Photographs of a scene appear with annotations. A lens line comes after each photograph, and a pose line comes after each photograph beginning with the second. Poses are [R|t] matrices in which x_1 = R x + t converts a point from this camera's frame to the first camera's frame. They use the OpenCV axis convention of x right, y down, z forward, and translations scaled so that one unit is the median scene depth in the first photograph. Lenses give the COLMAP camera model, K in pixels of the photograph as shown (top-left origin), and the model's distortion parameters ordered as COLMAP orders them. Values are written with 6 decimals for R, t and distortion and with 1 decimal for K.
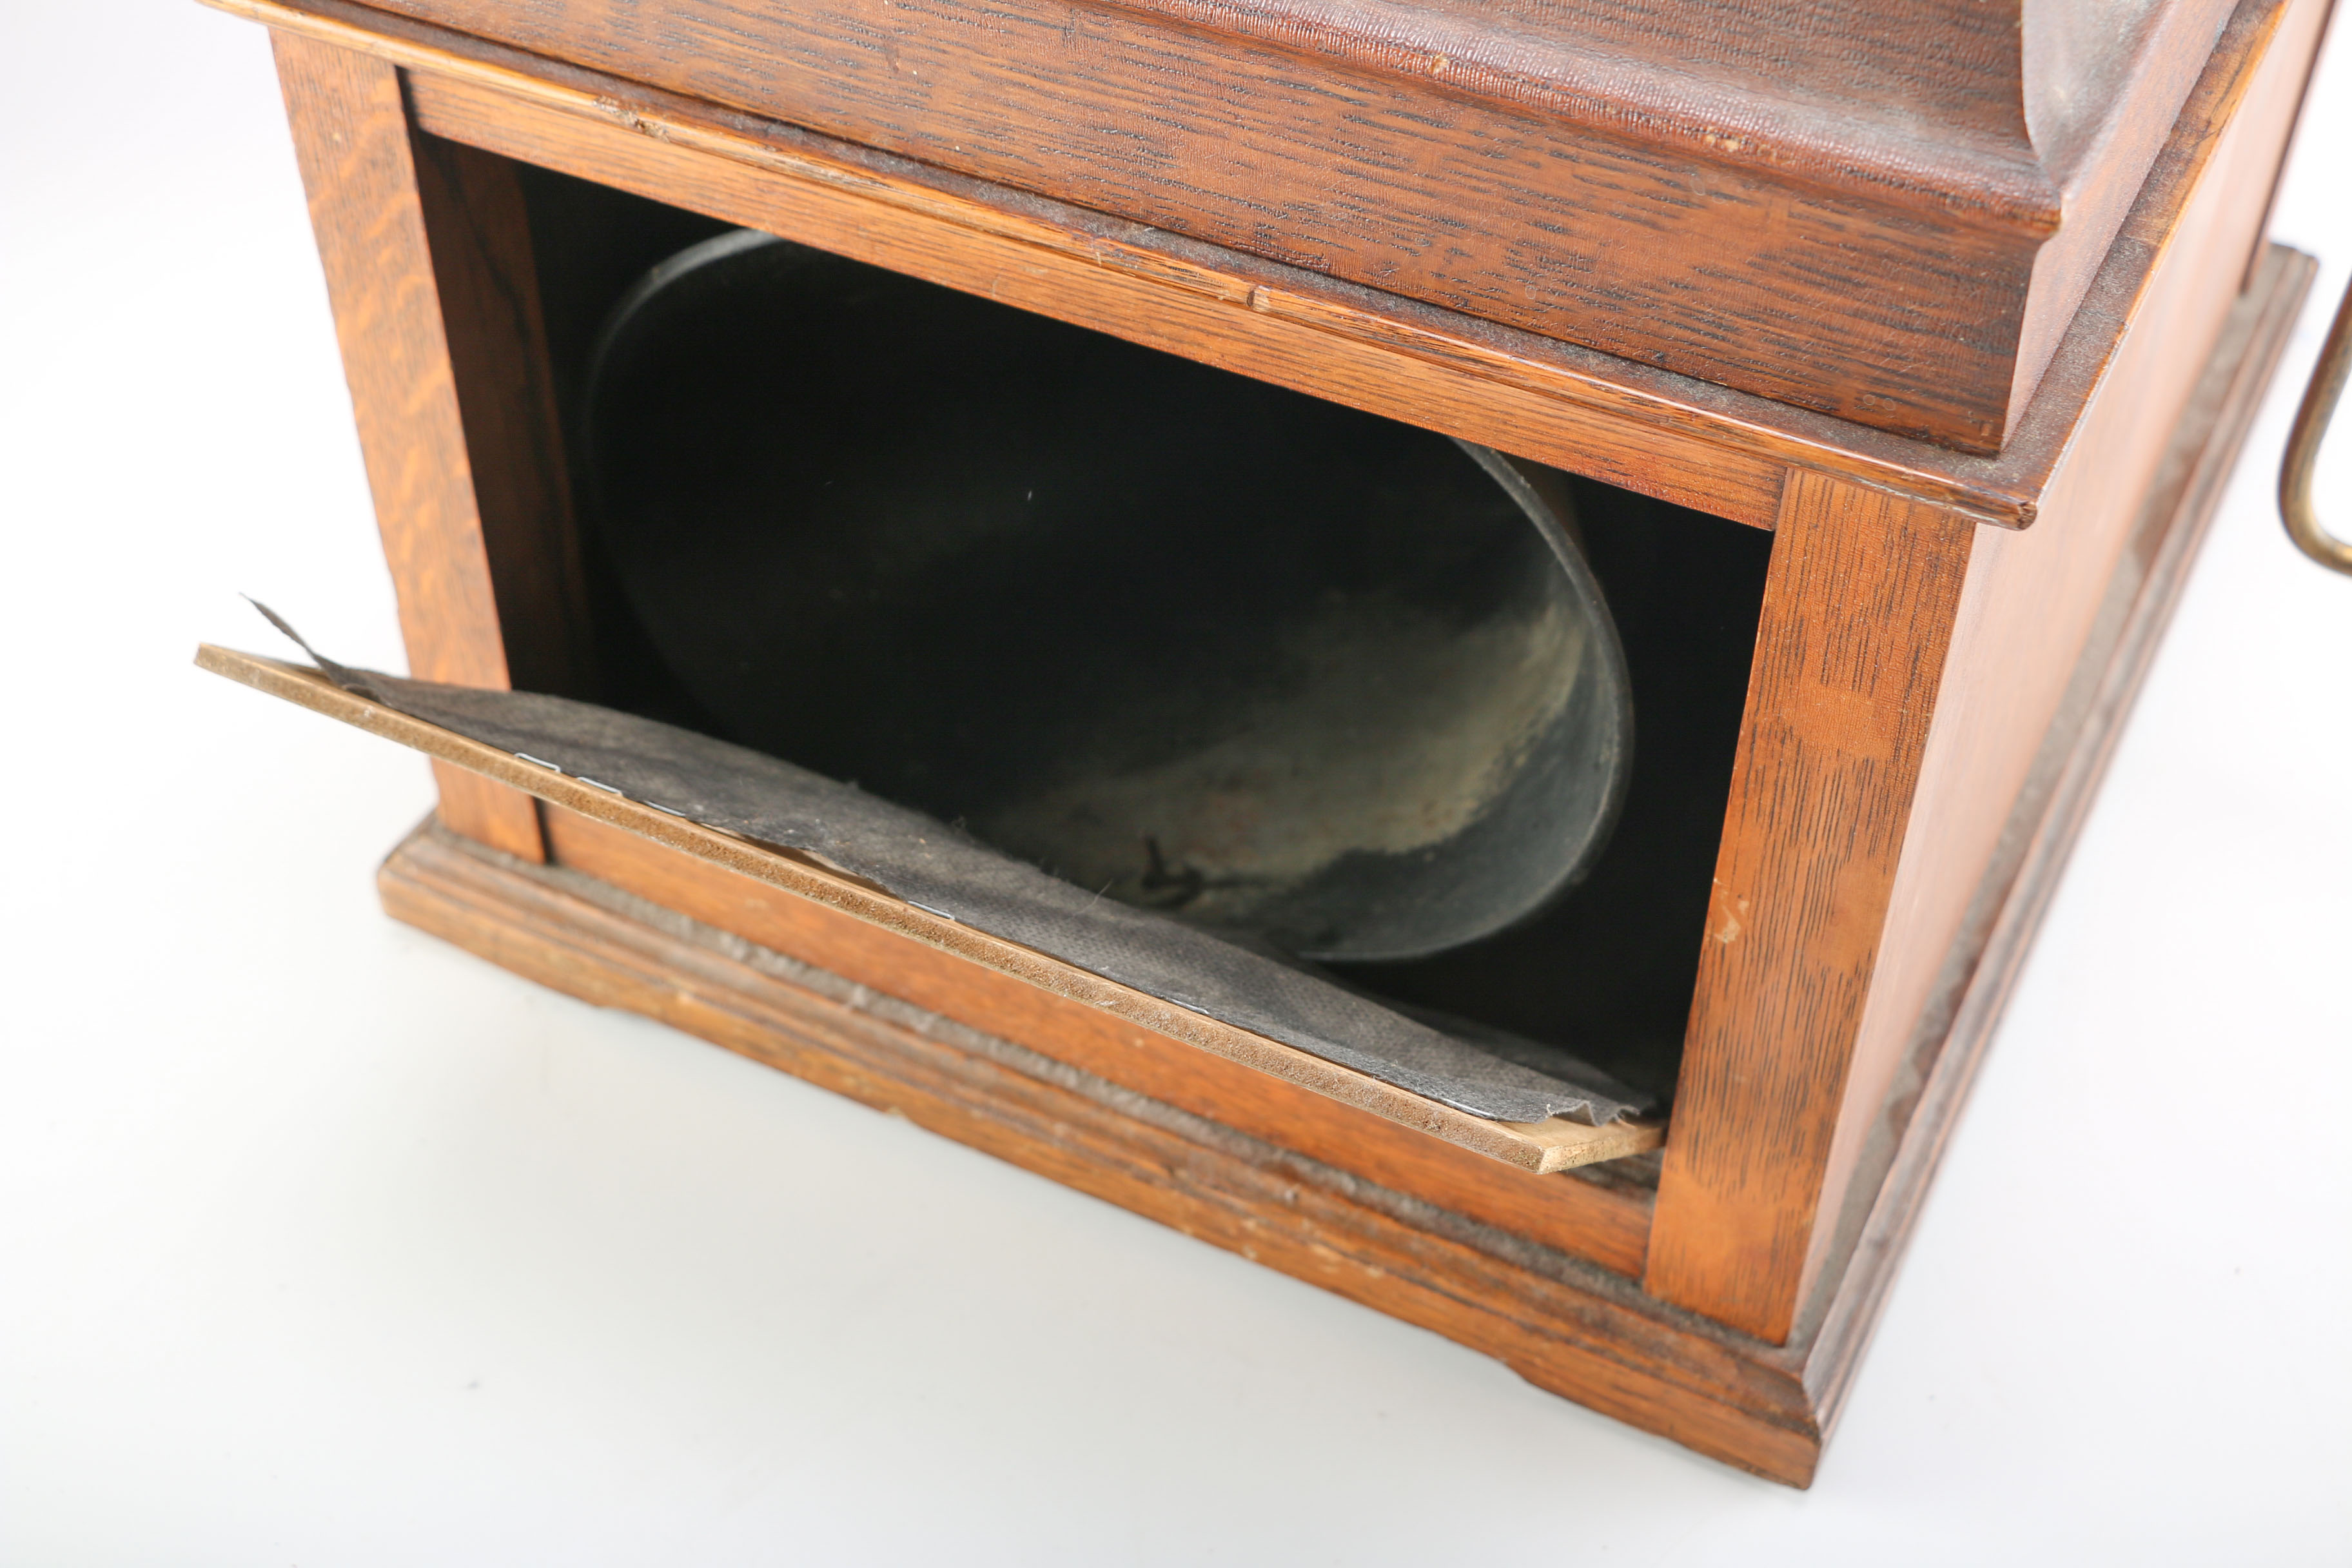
lens RADIAL K [[3062.3, 0, 1176.0], [0, 3062.3, 784.0], [0, 0, 1]] dist [-0.003760, 0.023419]
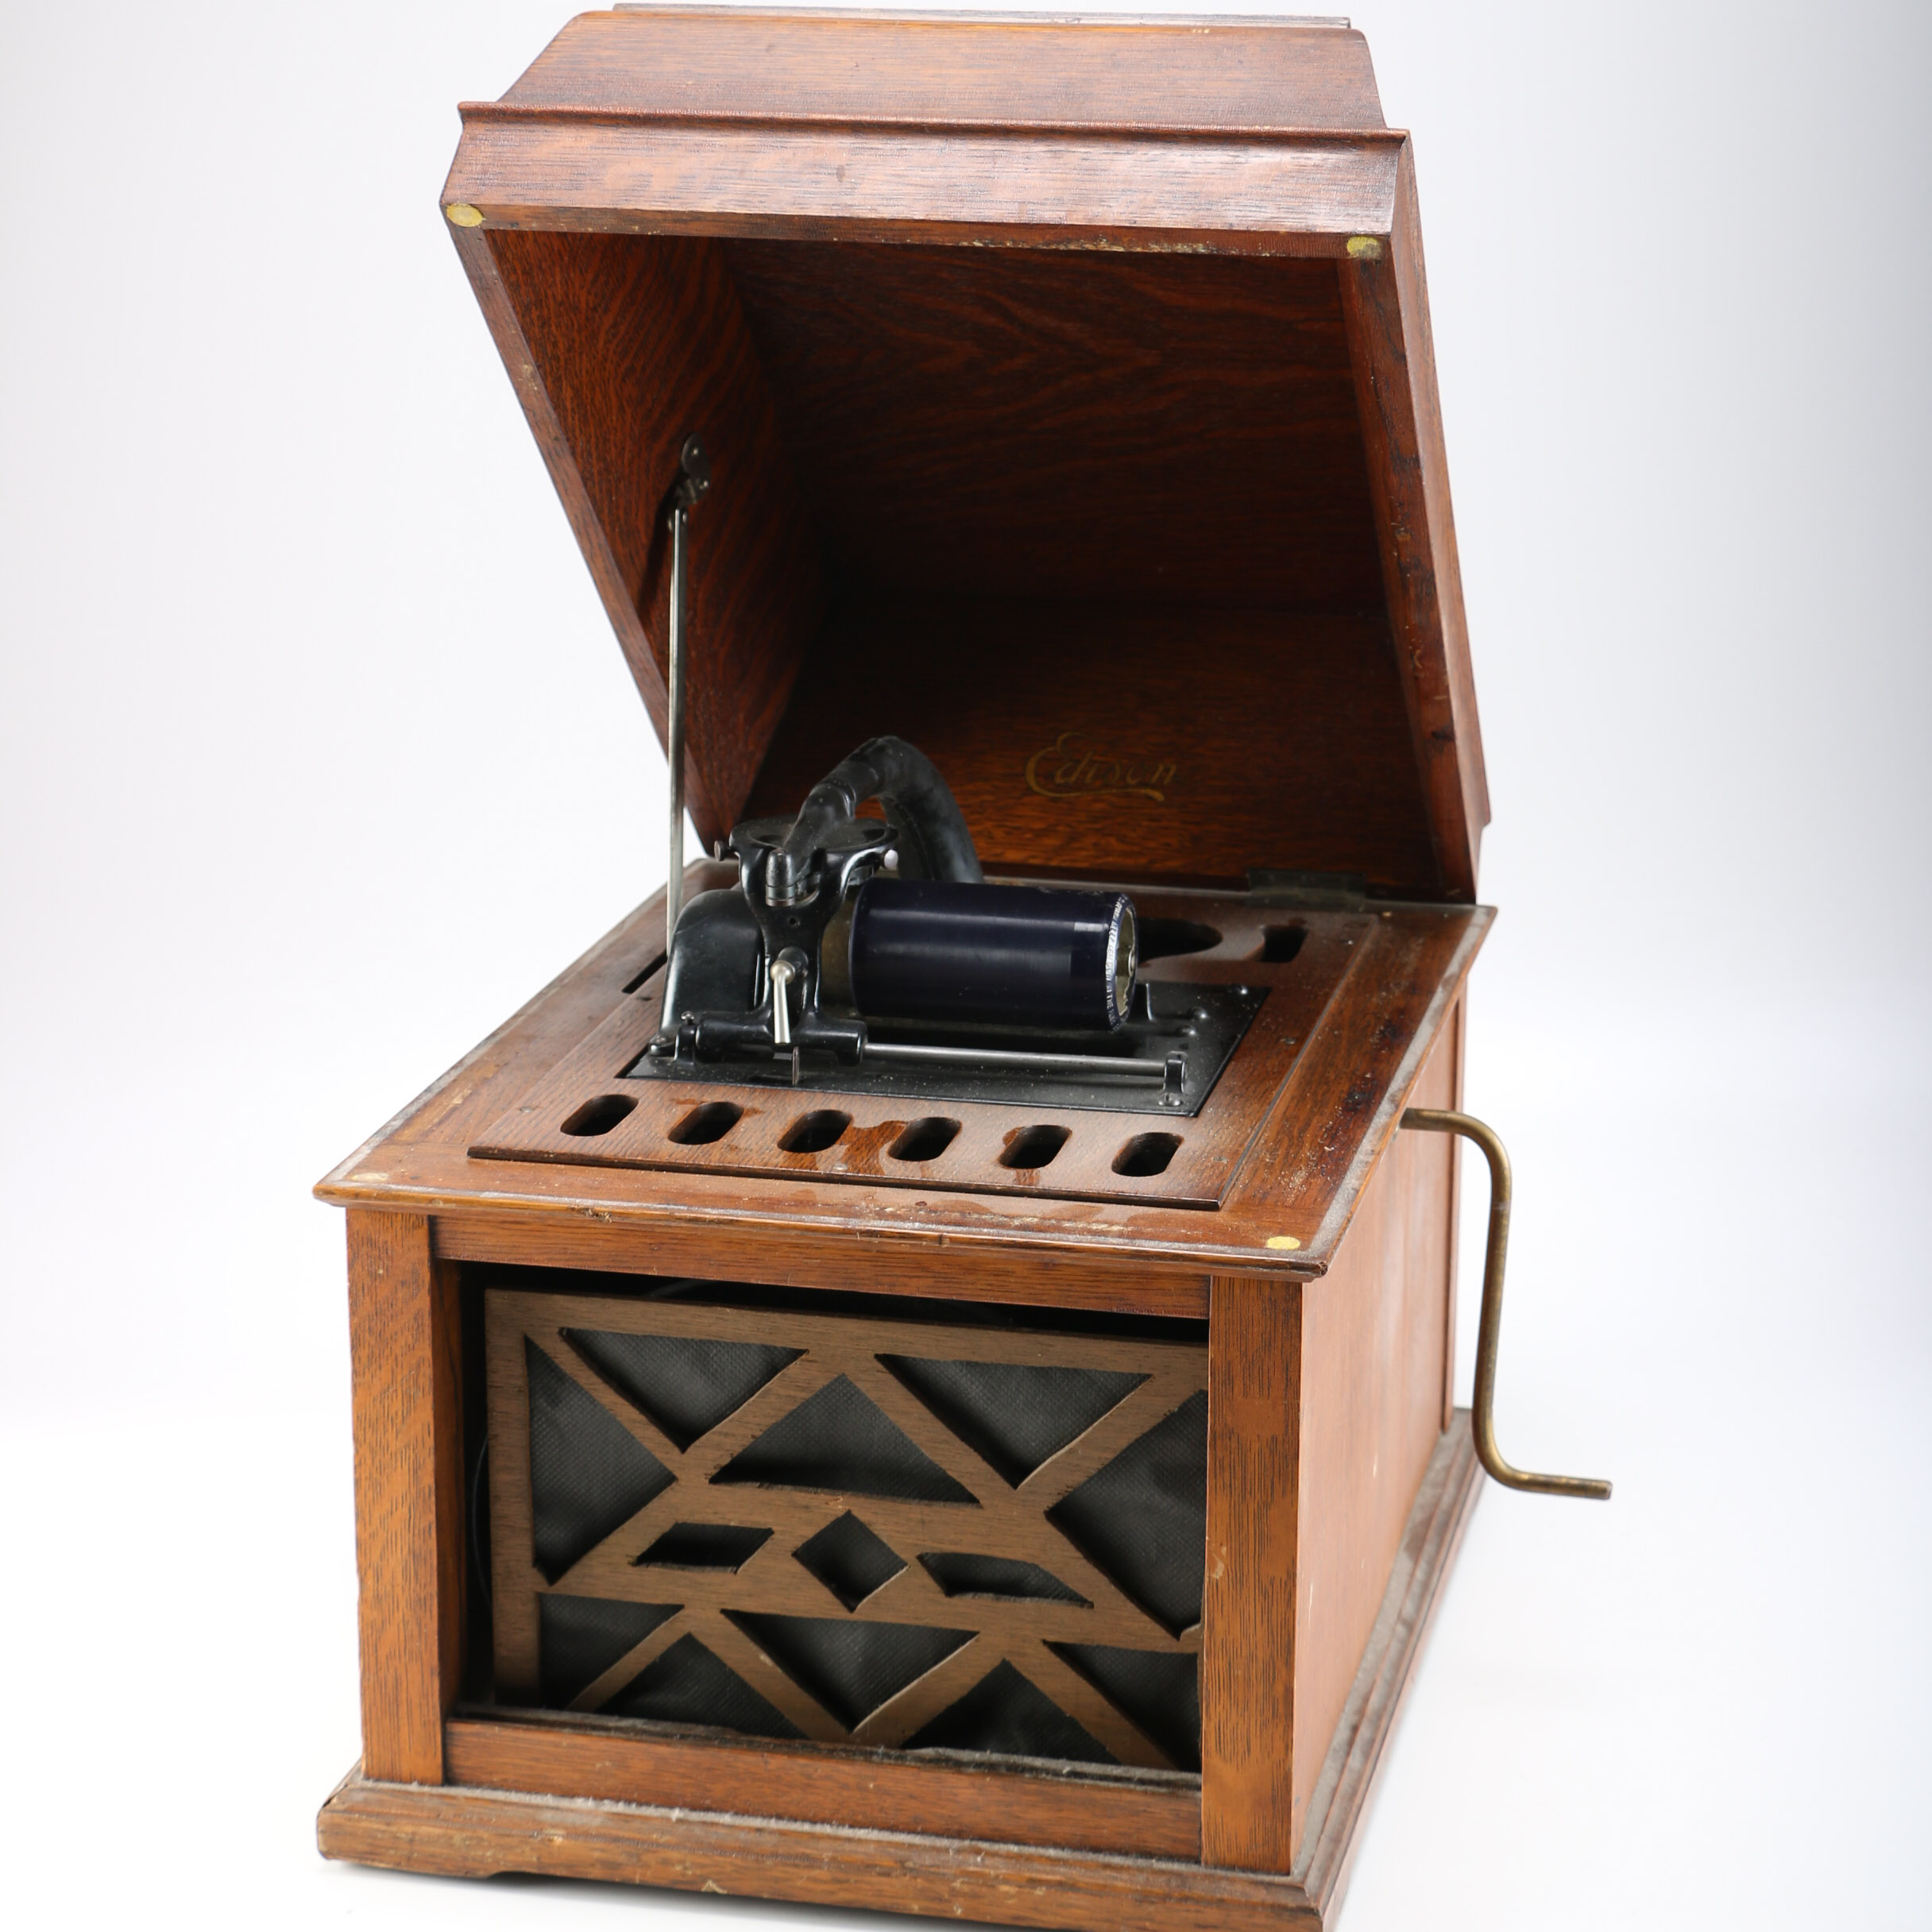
lens RADIAL K [[4767.6, 0, 966.0], [0, 4767.6, 966.0], [0, 0, 1]] dist [0.115964, -0.042553]
pose [[0.970826, -0.069422, 0.229515, -0.576230], [0.166098, 0.885038, -0.434879, 0.907800], [-0.172939, 0.460314, 0.870749, -1.580751]]
